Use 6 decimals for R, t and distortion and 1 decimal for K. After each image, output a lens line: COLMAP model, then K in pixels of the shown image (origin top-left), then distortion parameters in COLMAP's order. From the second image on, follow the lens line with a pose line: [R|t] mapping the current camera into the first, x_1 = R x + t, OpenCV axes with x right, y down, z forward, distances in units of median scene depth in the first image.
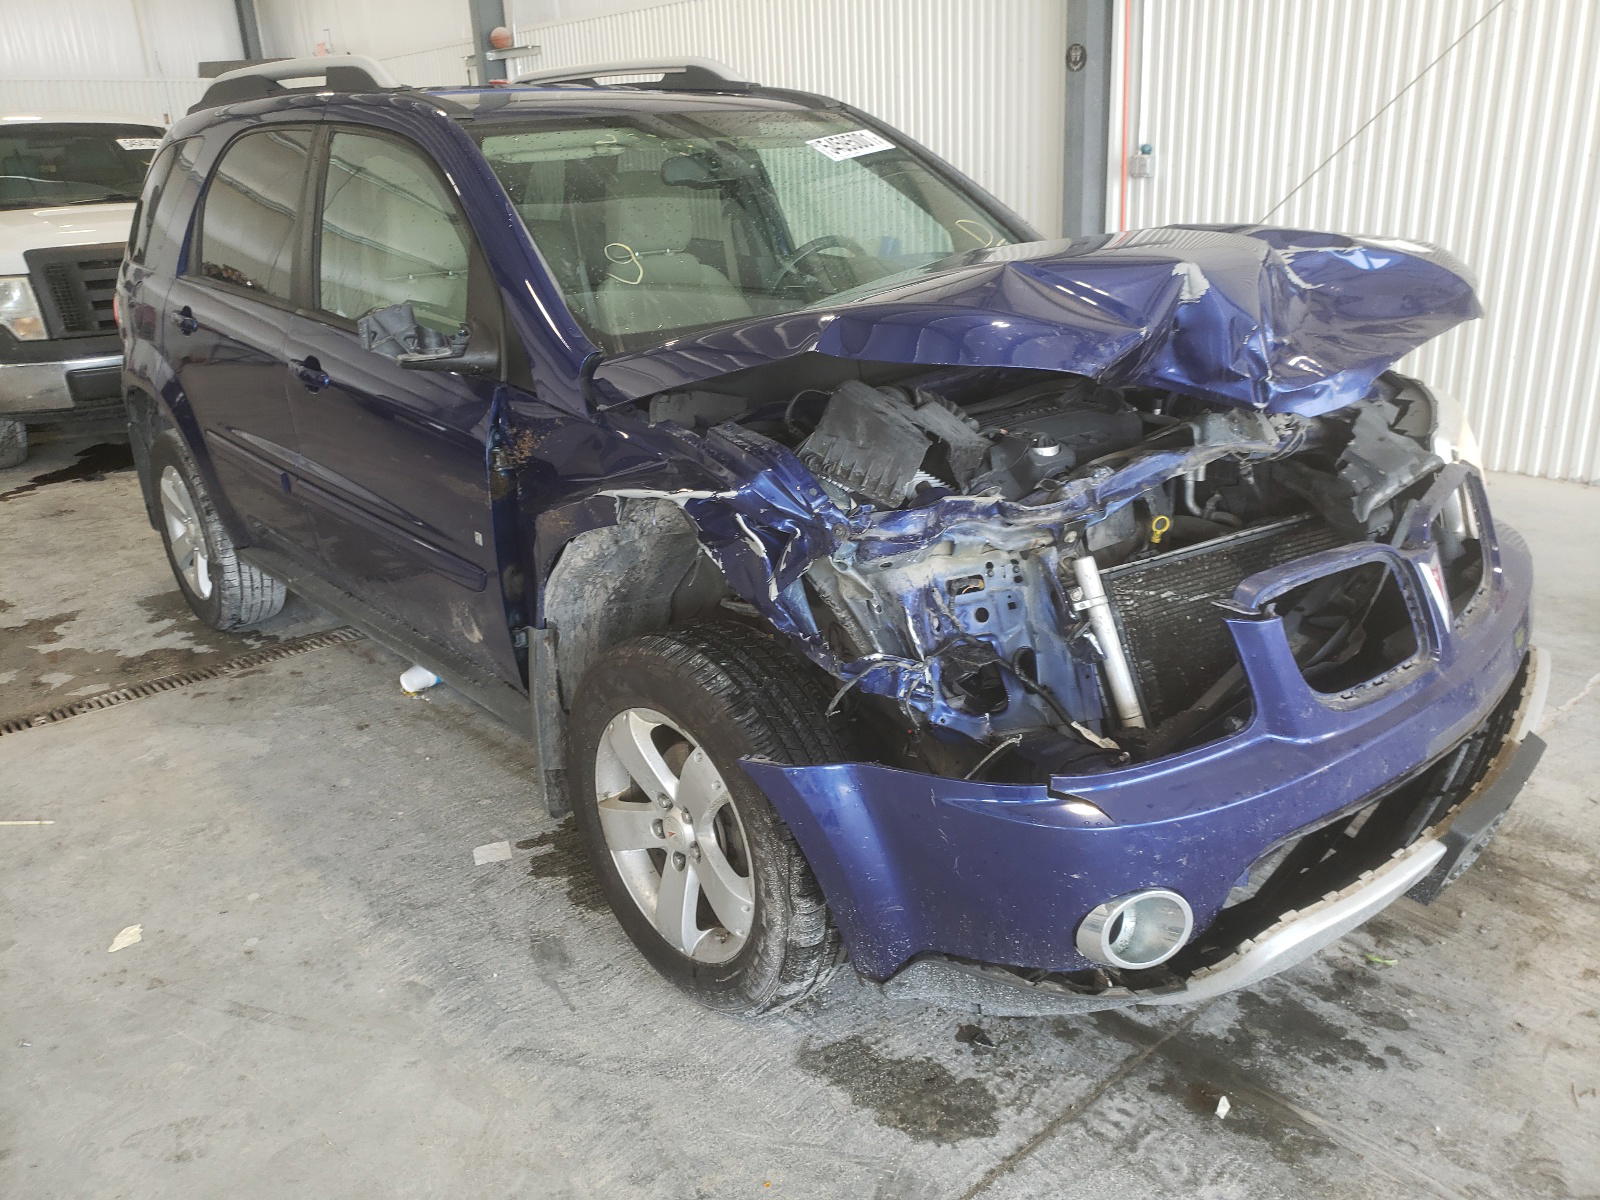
lens RADIAL K [[1219.1, 0, 798.7], [0, 1219.1, 594.5], [0, 0, 1]] dist [0.038502, -0.028796]
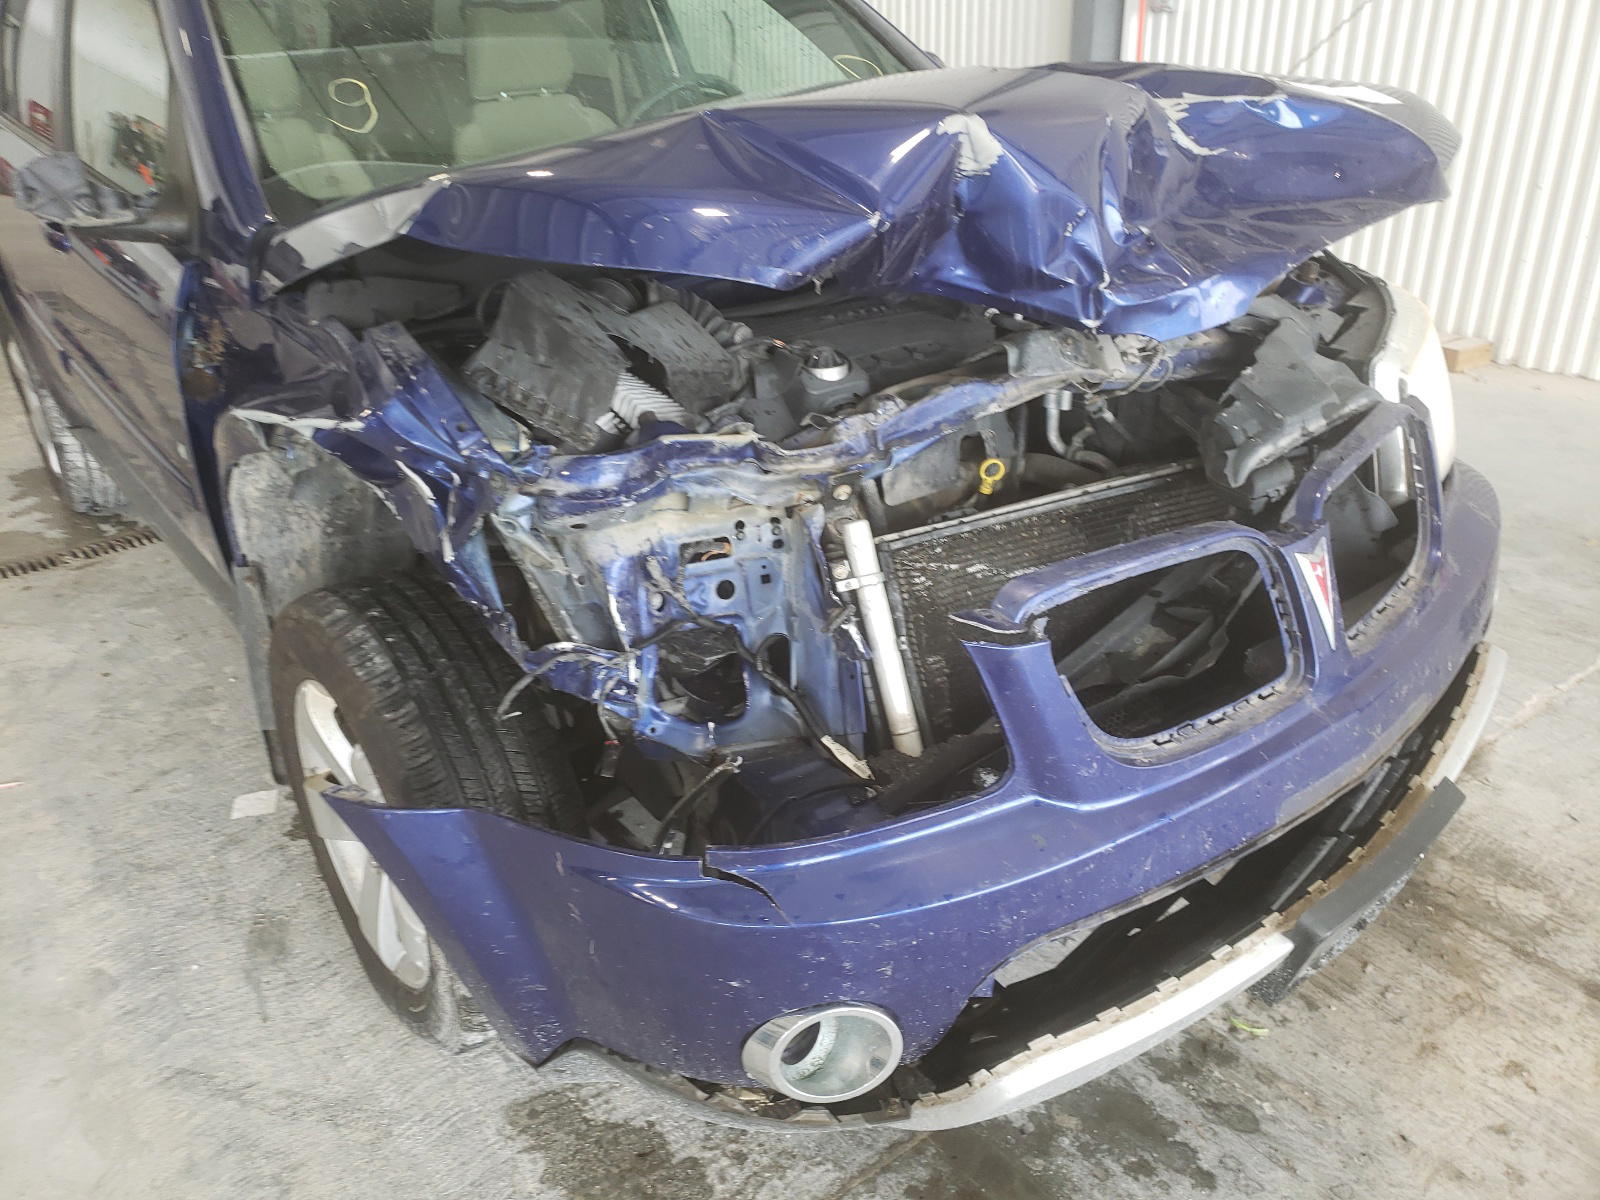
lens RADIAL K [[1219.1, 0, 756.9], [0, 1219.1, 595.0], [0, 0, 1]] dist [0.038502, -0.028796]
pose [[0.996474, 0.042019, -0.072616, 0.224961], [-0.033653, 0.993046, 0.112818, -0.066226], [0.076852, -0.109976, 0.990959, 0.241174]]
